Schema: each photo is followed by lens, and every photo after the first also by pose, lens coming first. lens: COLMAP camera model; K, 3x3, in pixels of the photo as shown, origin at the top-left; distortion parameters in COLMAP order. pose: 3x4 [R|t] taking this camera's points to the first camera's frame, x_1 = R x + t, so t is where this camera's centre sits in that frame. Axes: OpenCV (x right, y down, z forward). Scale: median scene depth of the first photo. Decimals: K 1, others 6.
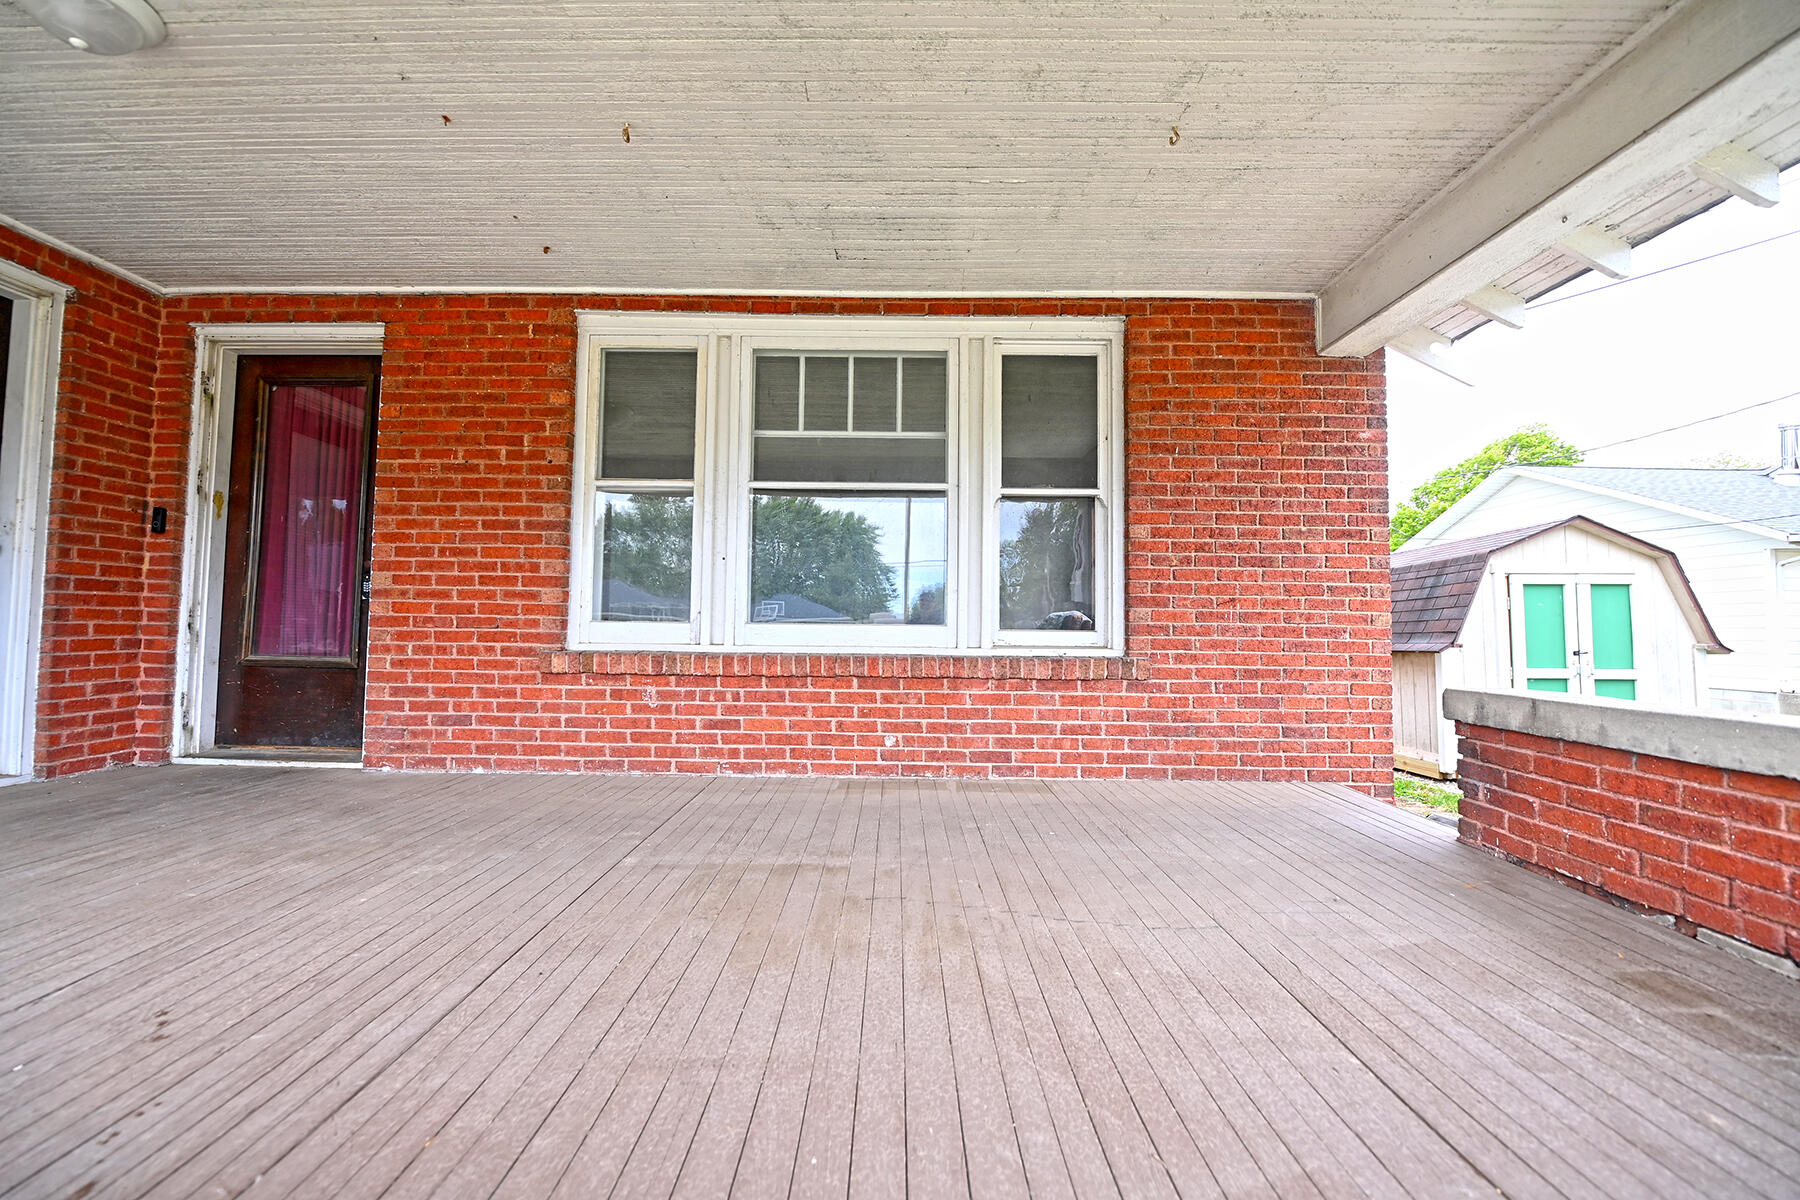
lens RADIAL K [[717.3, 0, 892.2], [0, 717.3, 598.2], [0, 0, 1]] dist [-0.014922, -0.002919]
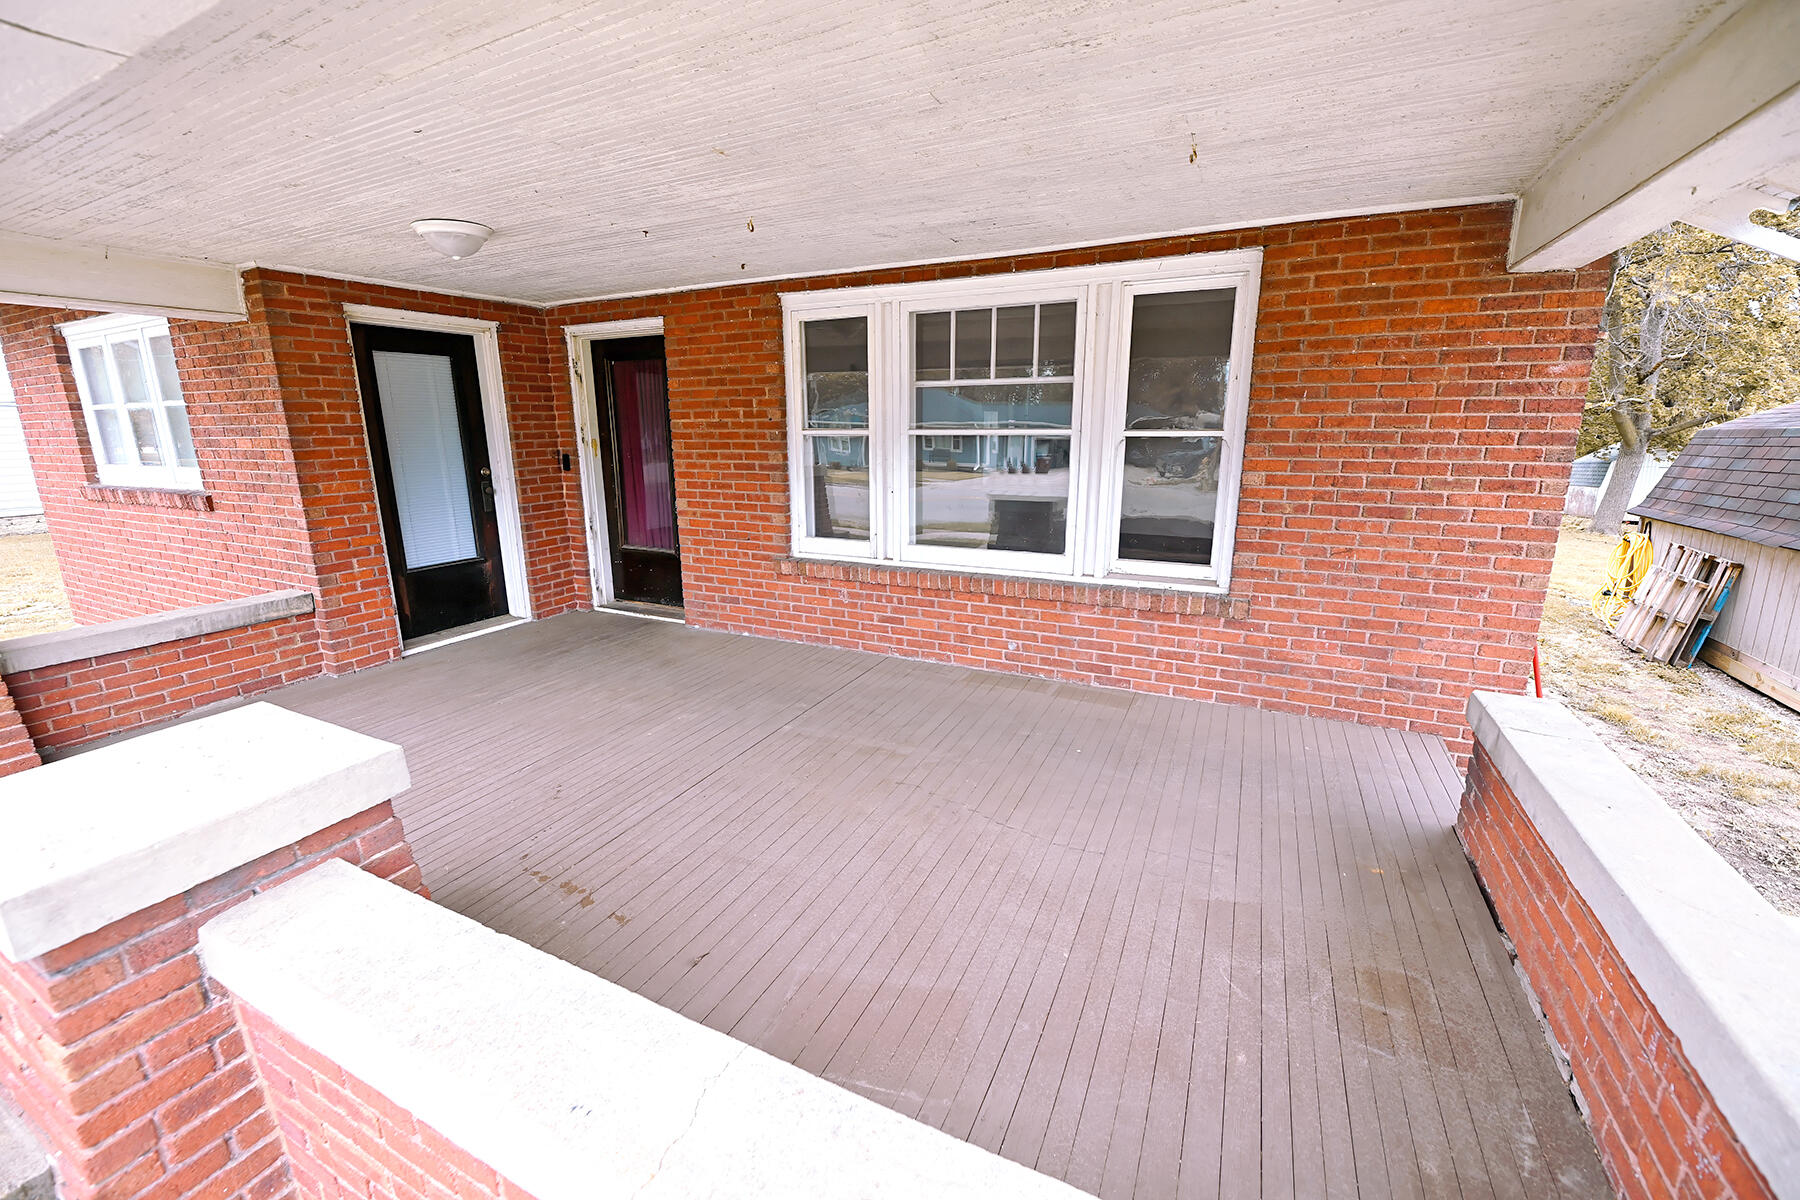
lens RADIAL K [[717.3, 0, 892.2], [0, 717.3, 598.2], [0, 0, 1]] dist [-0.014922, -0.002919]
pose [[0.899057, 0.084793, -0.429542, 0.335350], [0.036565, 0.963099, 0.266651, -0.219794], [0.436301, -0.255441, 0.862781, -0.146857]]
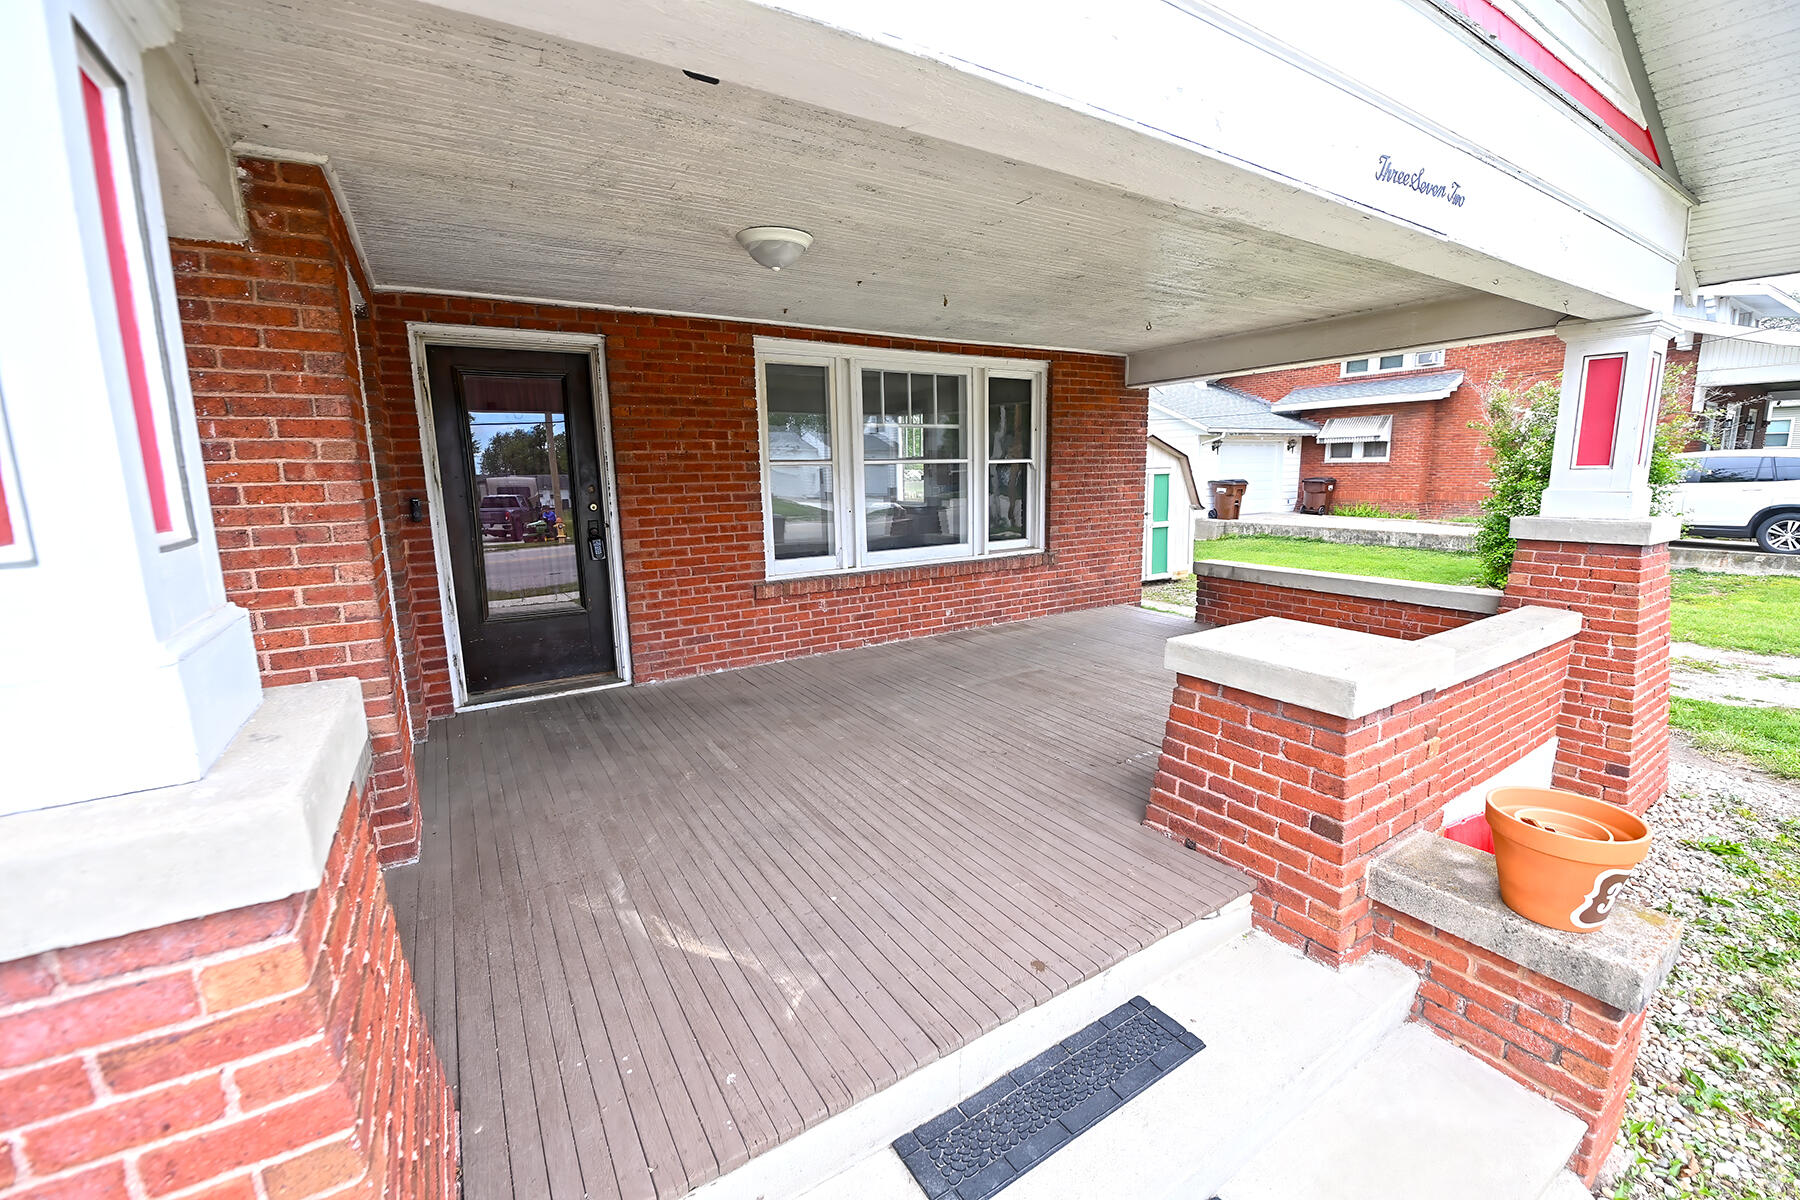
lens RADIAL K [[717.3, 0, 892.2], [0, 717.3, 598.2], [0, 0, 1]] dist [-0.014922, -0.002919]
pose [[0.846410, -0.123018, 0.518129, -1.010832], [0.008473, 0.975940, 0.217874, -0.215183], [-0.532465, -0.180021, 0.827088, -0.363806]]
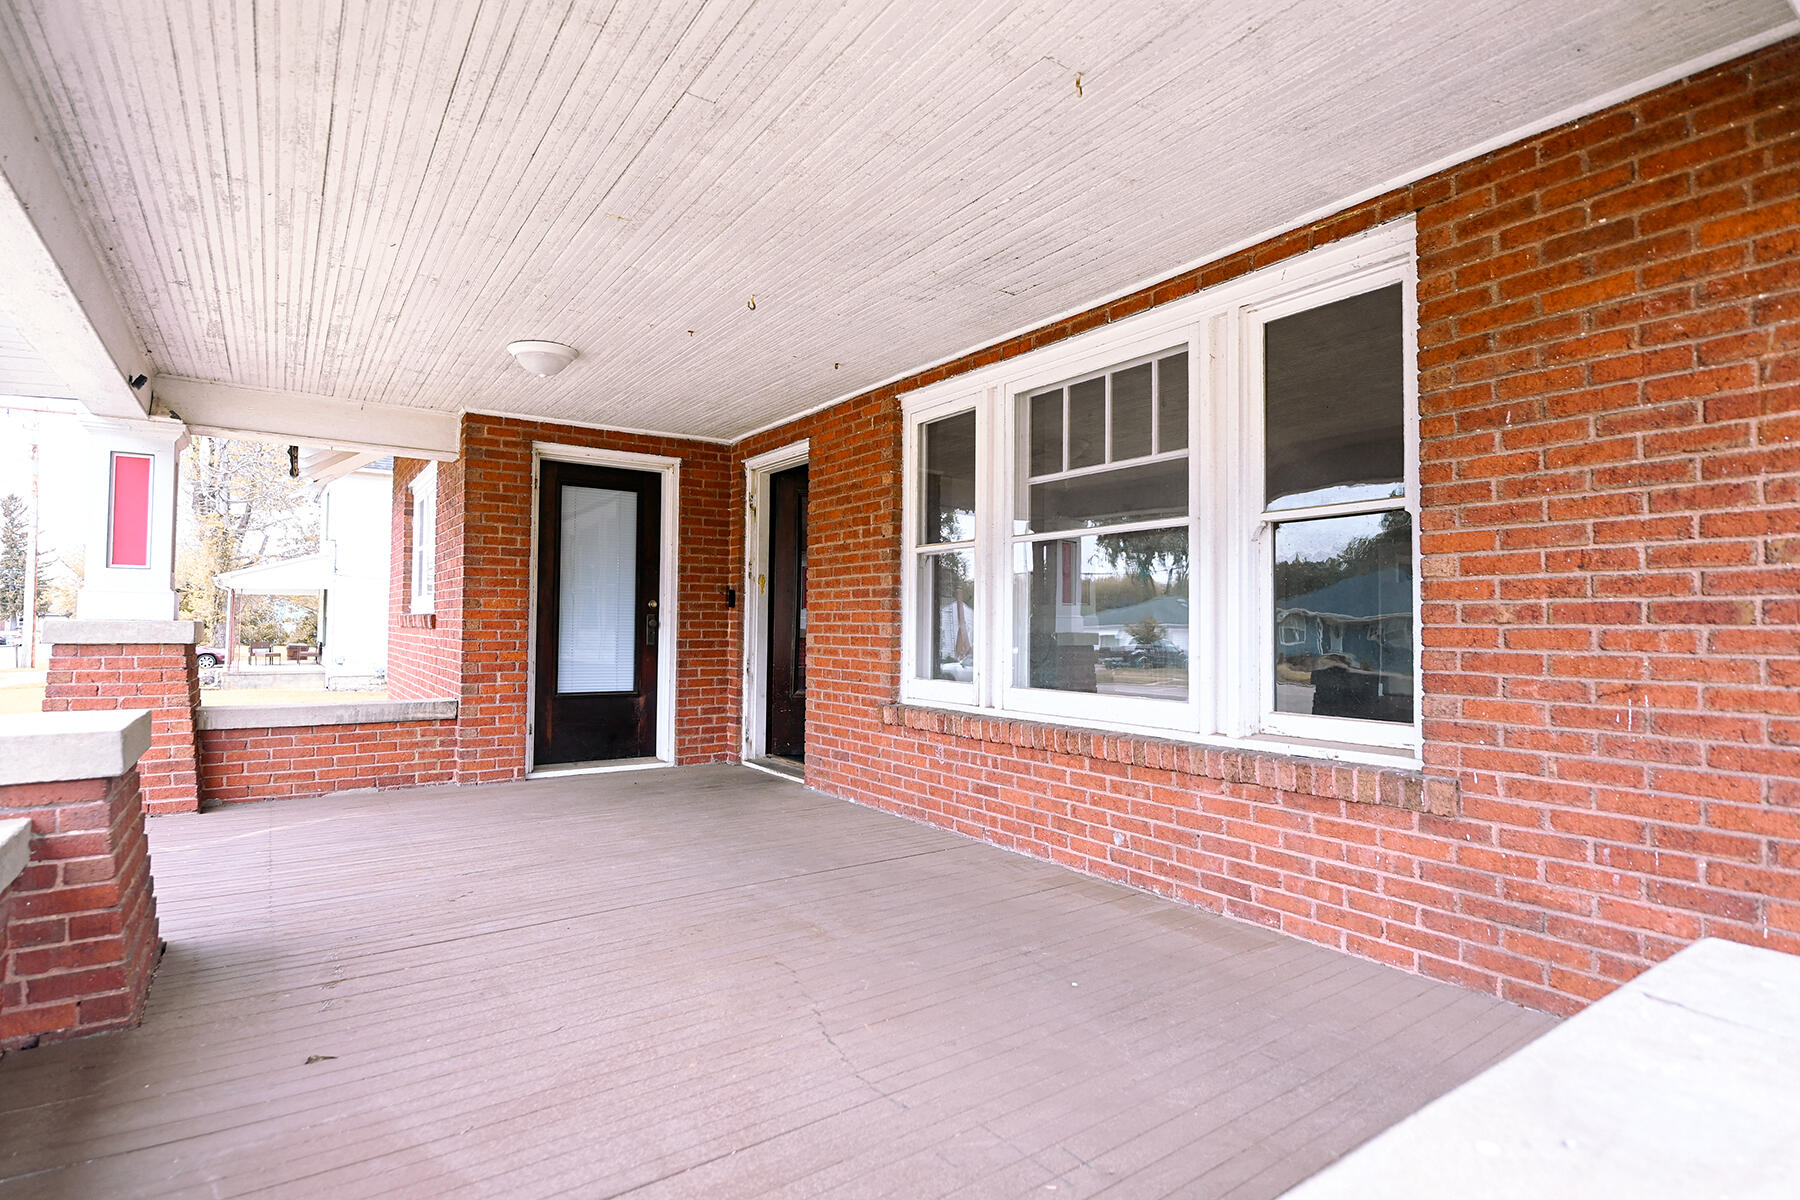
lens RADIAL K [[895.1, 0, 892.6], [0, 895.1, 598.2], [0, 0, 1]] dist [-0.007976, -0.001556]
pose [[0.573460, -0.032932, -0.818572, 0.694848], [0.033099, 0.999307, -0.017015, -0.068897], [0.818565, -0.017336, 0.574153, 0.196811]]
